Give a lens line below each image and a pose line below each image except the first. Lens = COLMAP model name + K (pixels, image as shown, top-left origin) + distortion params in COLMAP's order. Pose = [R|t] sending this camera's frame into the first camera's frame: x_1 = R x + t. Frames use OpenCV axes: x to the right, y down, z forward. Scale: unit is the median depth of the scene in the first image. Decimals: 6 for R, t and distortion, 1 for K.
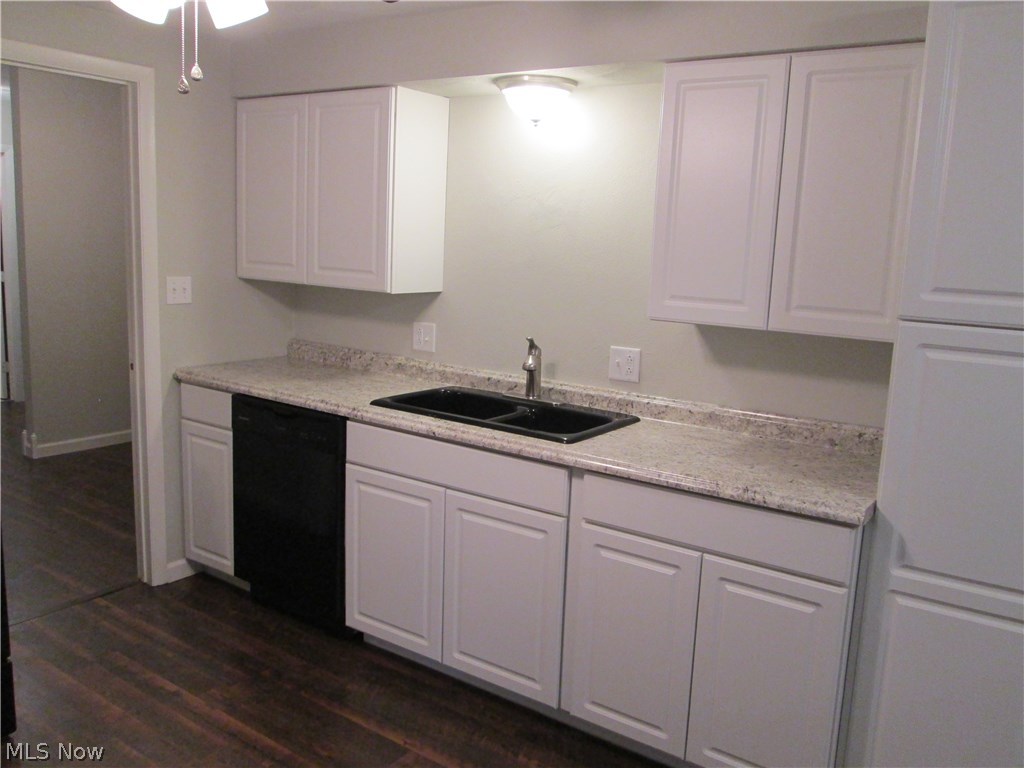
lens RADIAL K [[847.8, 0, 512.0], [0, 847.8, 384.0], [0, 0, 1]] dist [-0.047869, 0.017693]
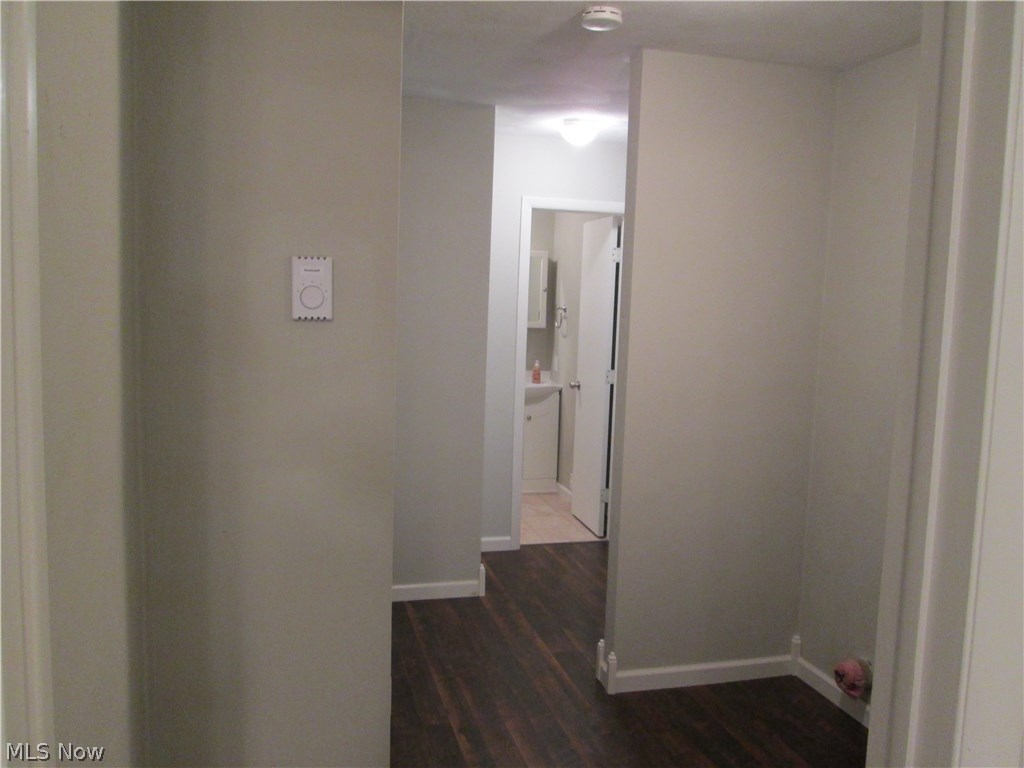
lens RADIAL K [[847.8, 0, 512.0], [0, 847.8, 384.0], [0, 0, 1]] dist [-0.047869, 0.017693]
pose [[0.765294, 0.048280, -0.641868, -0.428608], [-0.103774, 0.993393, -0.049008, -0.170491], [0.635261, 0.104115, 0.765248, 0.813881]]
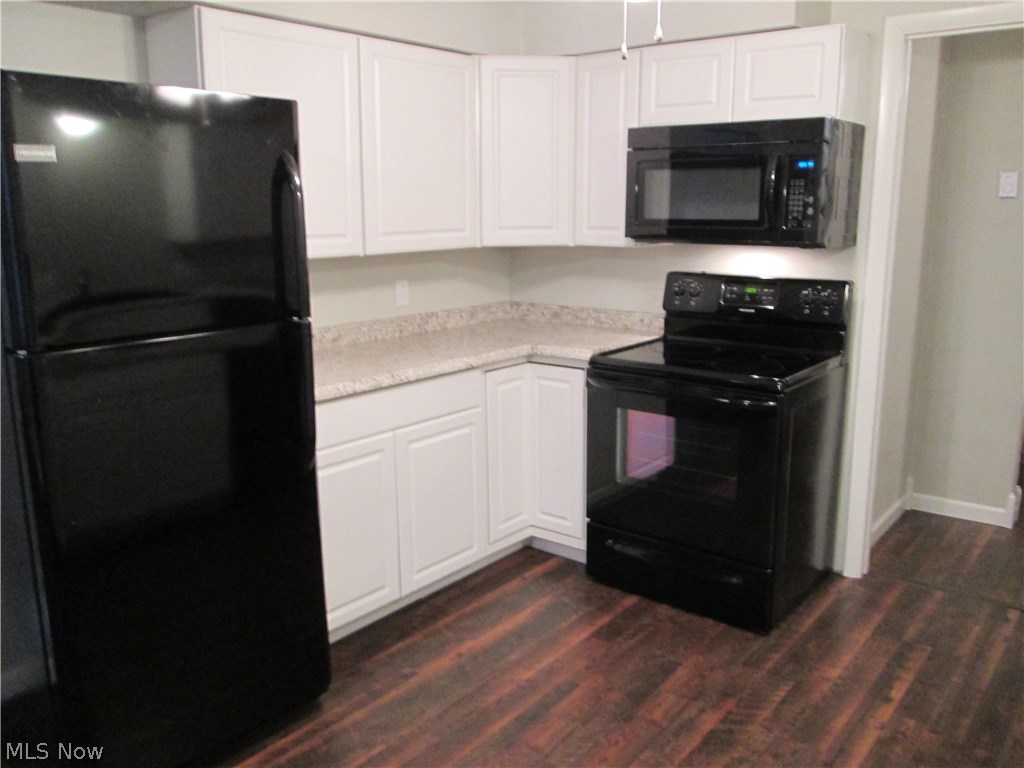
lens RADIAL K [[847.8, 0, 512.0], [0, 847.8, 384.0], [0, 0, 1]] dist [-0.047869, 0.017693]
pose [[-0.062299, 0.163927, -0.984503, 0.420526], [-0.164901, 0.971172, 0.172142, -0.050189], [0.984341, 0.173070, -0.033471, 0.506525]]
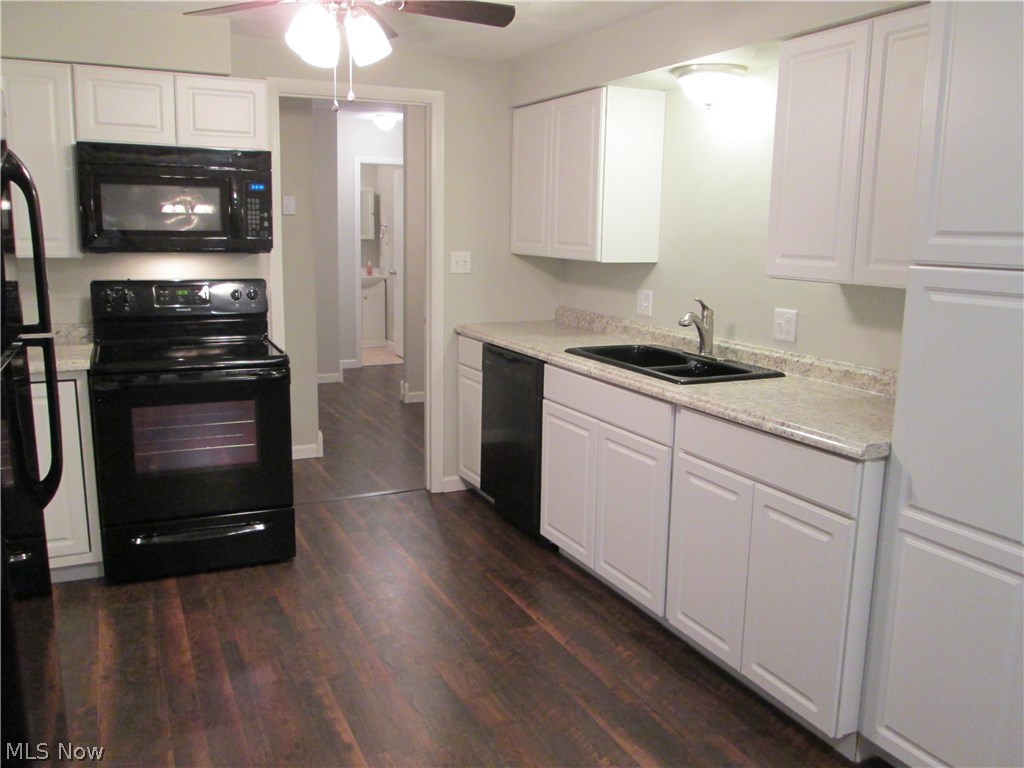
lens RADIAL K [[847.8, 0, 512.0], [0, 847.8, 384.0], [0, 0, 1]] dist [-0.047869, 0.017693]
pose [[0.870206, 0.061158, -0.488877, 0.352508], [-0.062116, 0.997967, 0.014277, 0.055745], [0.488757, 0.017943, 0.872236, -0.089507]]
